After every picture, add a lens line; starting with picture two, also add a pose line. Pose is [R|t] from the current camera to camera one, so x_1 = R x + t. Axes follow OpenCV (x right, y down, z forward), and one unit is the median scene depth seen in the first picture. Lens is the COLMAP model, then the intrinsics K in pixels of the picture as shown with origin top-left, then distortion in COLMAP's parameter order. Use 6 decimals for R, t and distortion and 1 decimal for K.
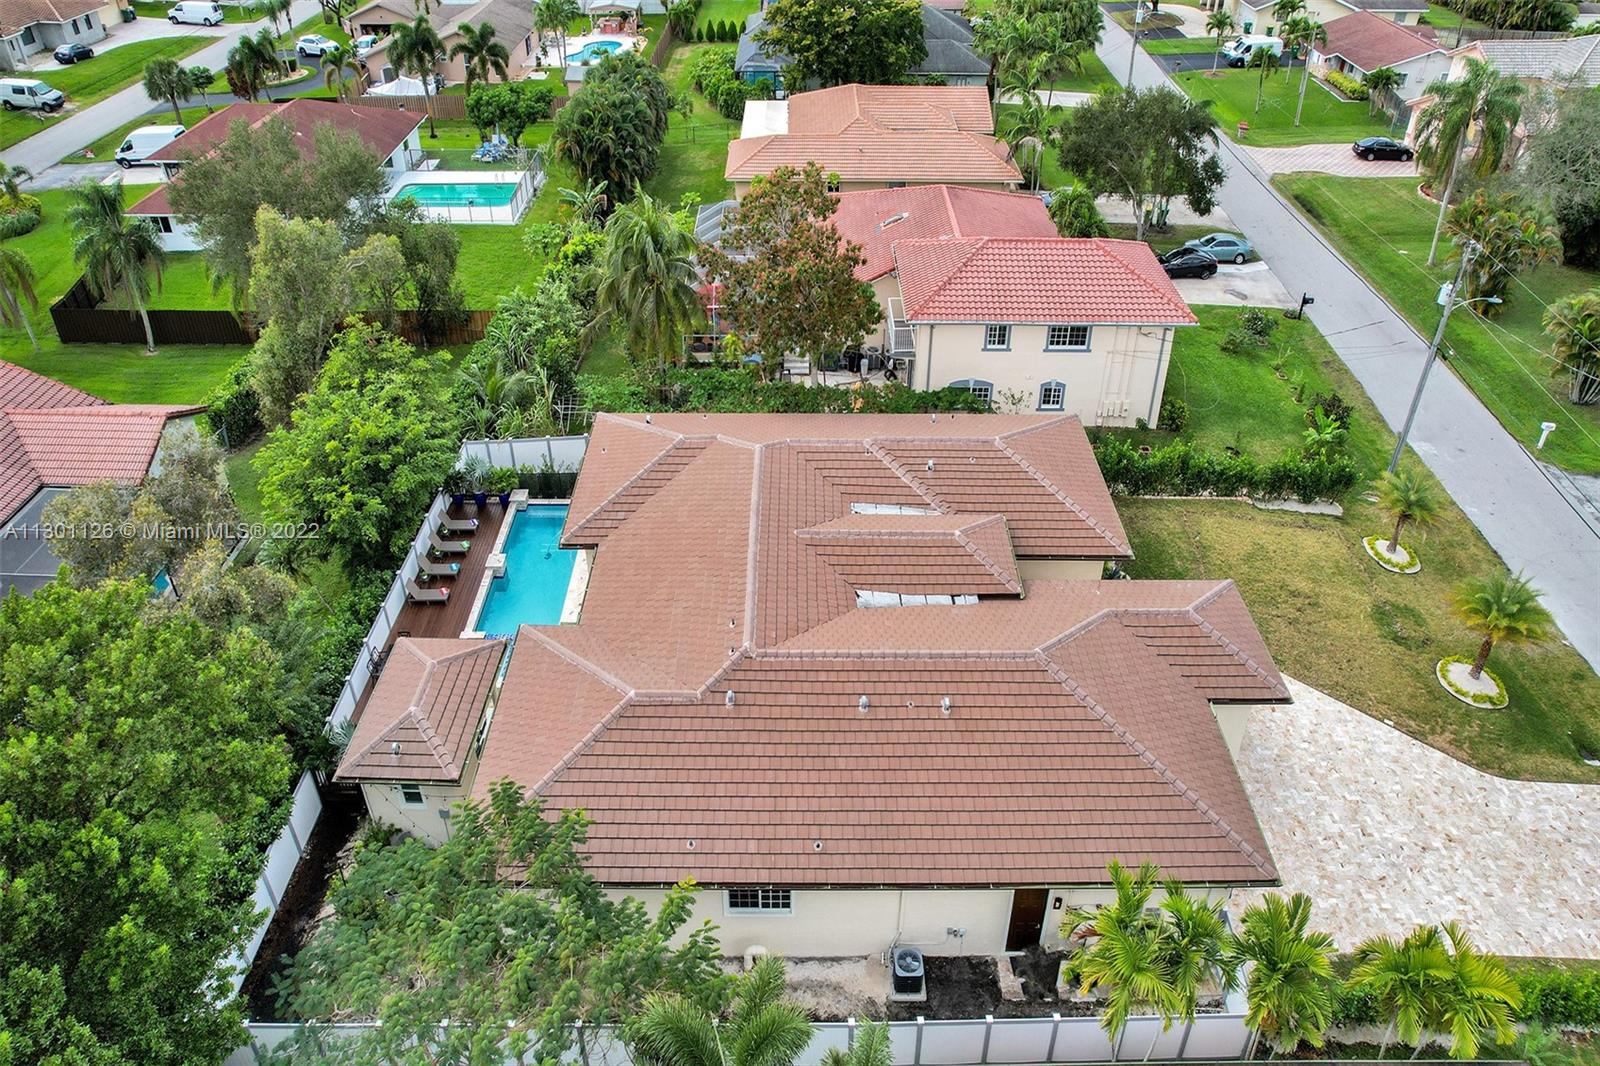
lens RADIAL K [[1044.3, 0, 800.1], [0, 1044.3, 416.6], [0, 0, 1]] dist [-0.096719, 0.111509]
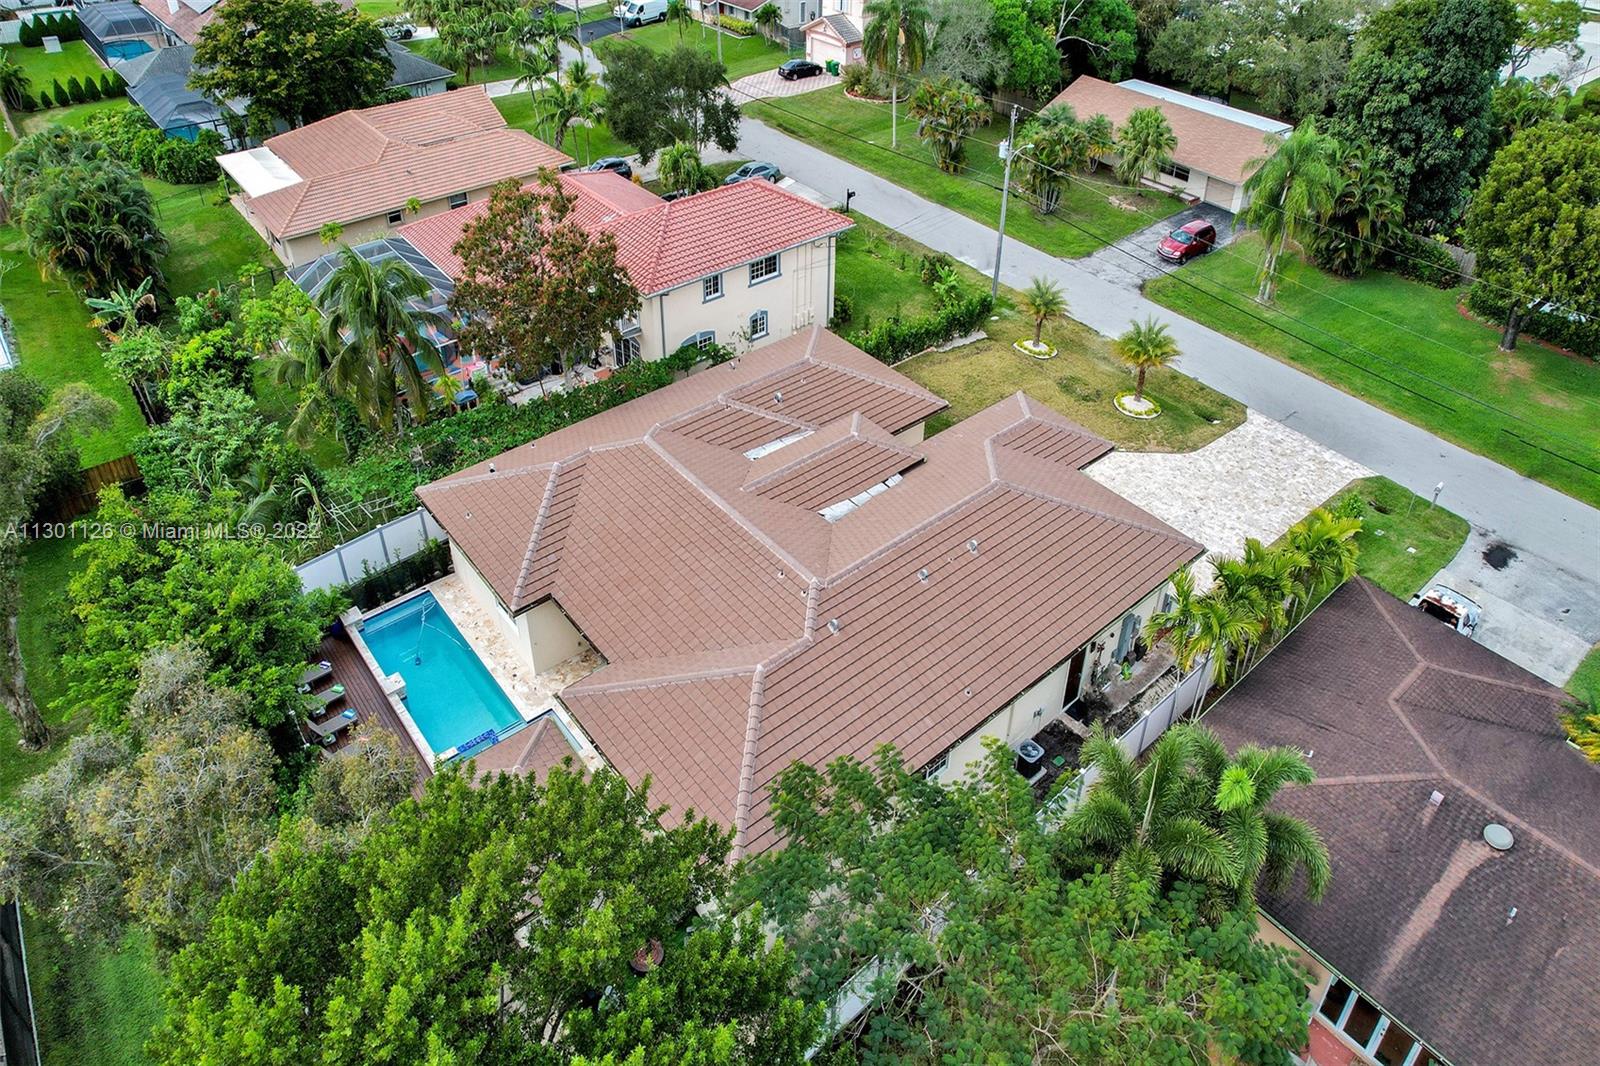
lens RADIAL K [[1044.3, 0, 800.1], [0, 1044.3, 416.6], [0, 0, 1]] dist [-0.096719, 0.111509]
pose [[0.765060, -0.361225, 0.533104, -0.374194], [0.355444, 0.927199, 0.118160, -0.047449], [-0.536976, 0.099090, 0.837758, 0.048860]]
